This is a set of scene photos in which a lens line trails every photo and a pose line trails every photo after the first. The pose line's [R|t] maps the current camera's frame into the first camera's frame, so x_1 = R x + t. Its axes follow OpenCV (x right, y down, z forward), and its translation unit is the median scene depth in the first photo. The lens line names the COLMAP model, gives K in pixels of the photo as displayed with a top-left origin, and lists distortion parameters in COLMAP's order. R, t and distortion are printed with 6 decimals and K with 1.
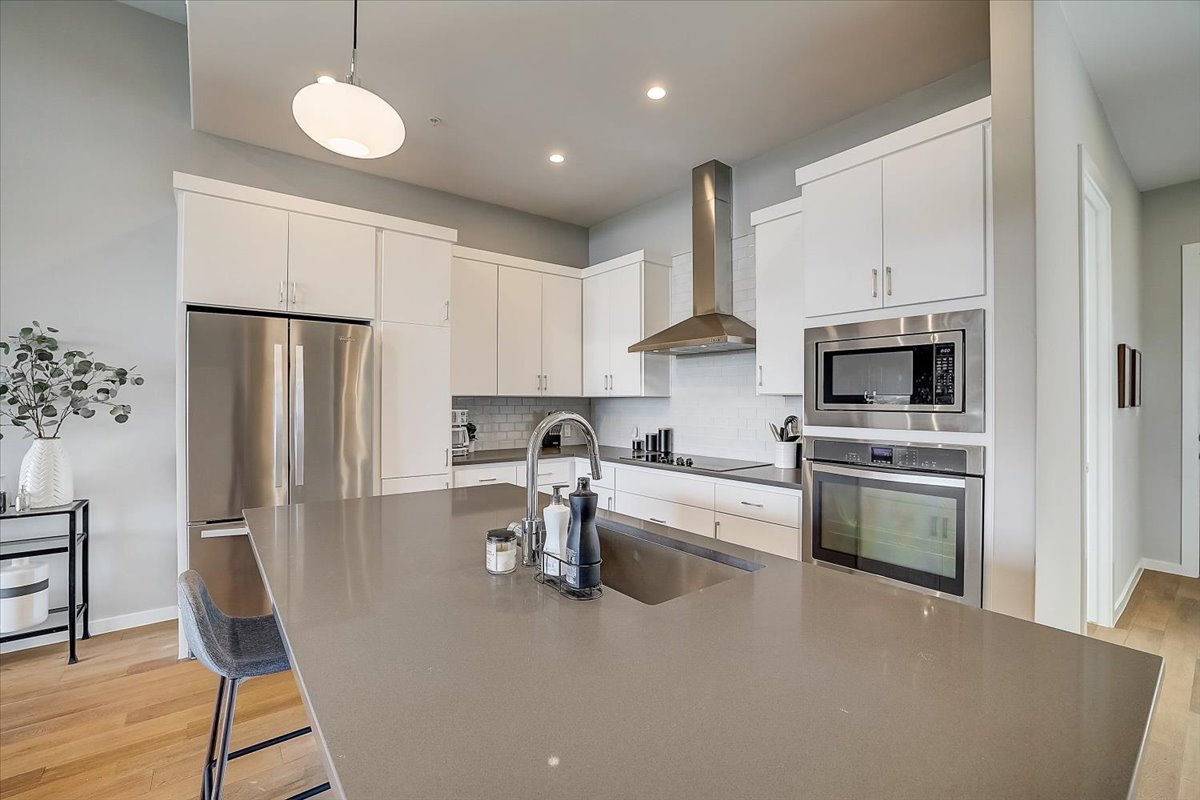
lens RADIAL K [[512.7, 0, 601.6], [0, 512.7, 399.8], [0, 0, 1]] dist [-0.050186, 0.017692]
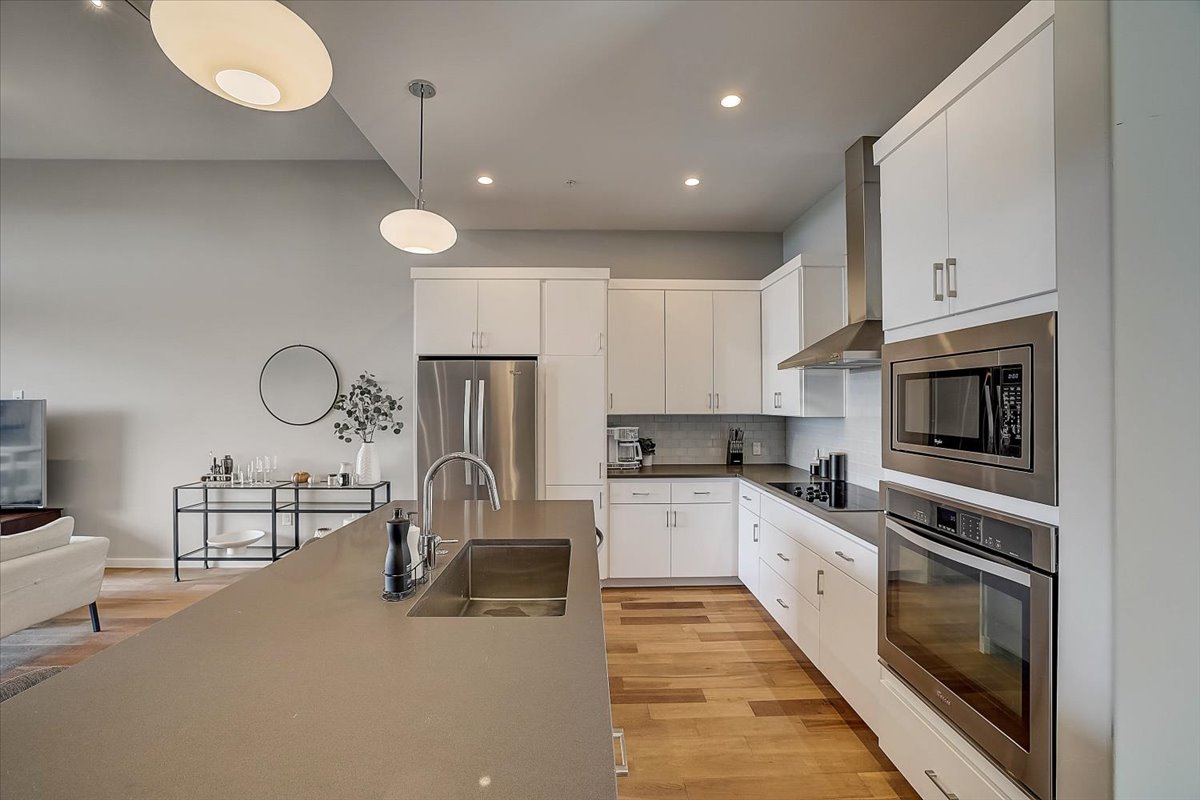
lens RADIAL K [[512.7, 0, 601.6], [0, 512.7, 399.8], [0, 0, 1]] dist [-0.050186, 0.017692]
pose [[0.804272, -0.006380, -0.594227, 0.489604], [0.004078, 0.999978, -0.005217, -0.049823], [0.594247, 0.001773, 0.804281, 0.106662]]
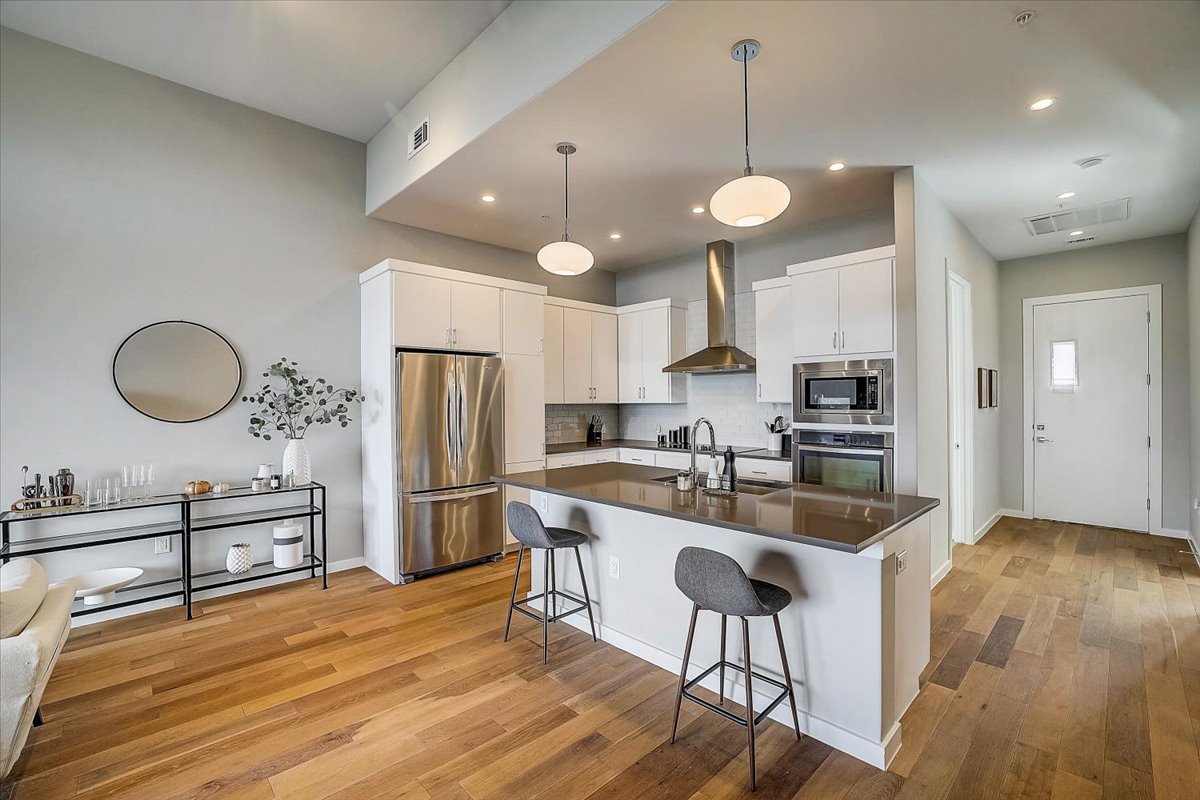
lens RADIAL K [[512.7, 0, 601.6], [0, 512.7, 399.8], [0, 0, 1]] dist [-0.050186, 0.017692]
pose [[0.995112, -0.009223, 0.098316, -0.364875], [0.009058, 0.999957, 0.002124, -0.030579], [-0.098332, -0.001223, 0.995153, -0.558357]]
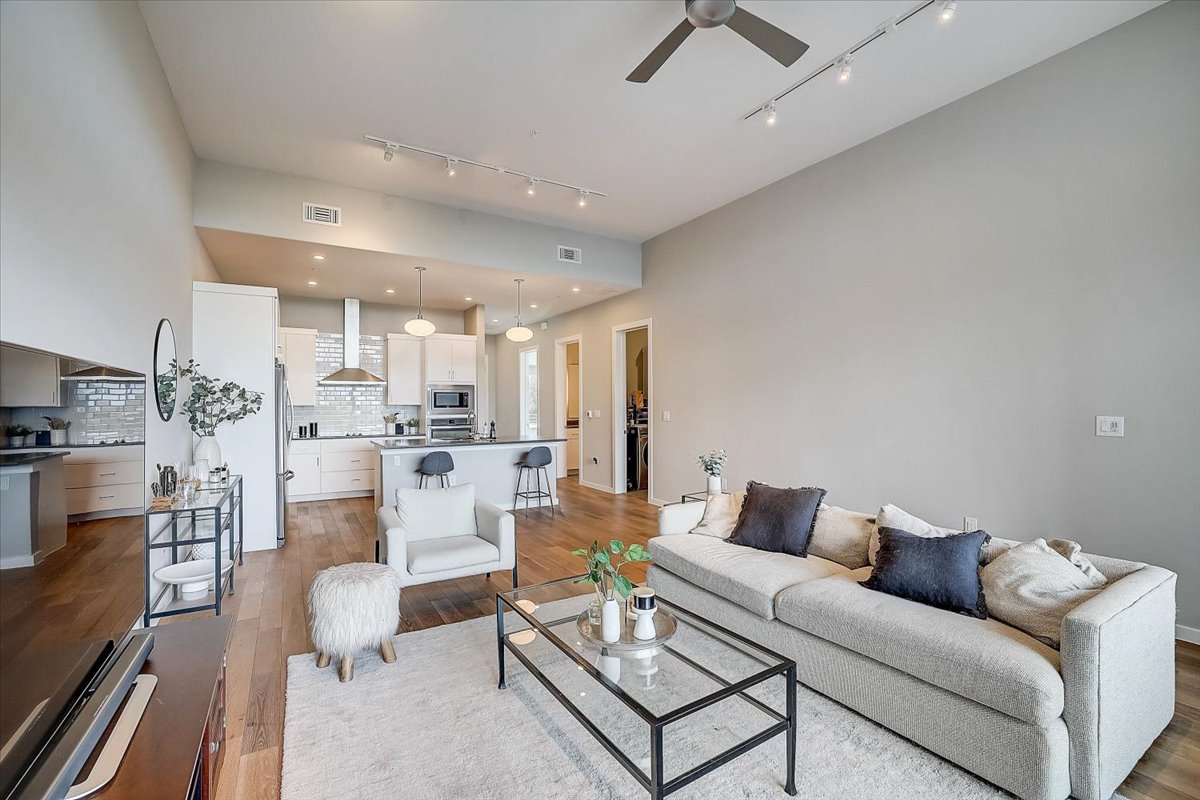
lens RADIAL K [[512.7, 0, 601.6], [0, 512.7, 399.8], [0, 0, 1]] dist [-0.050186, 0.017692]
pose [[0.125159, 0.004560, 0.992126, -2.486340], [0.002999, 0.999983, -0.004975, -0.023362], [-0.992132, 0.003598, 0.125143, -0.452420]]
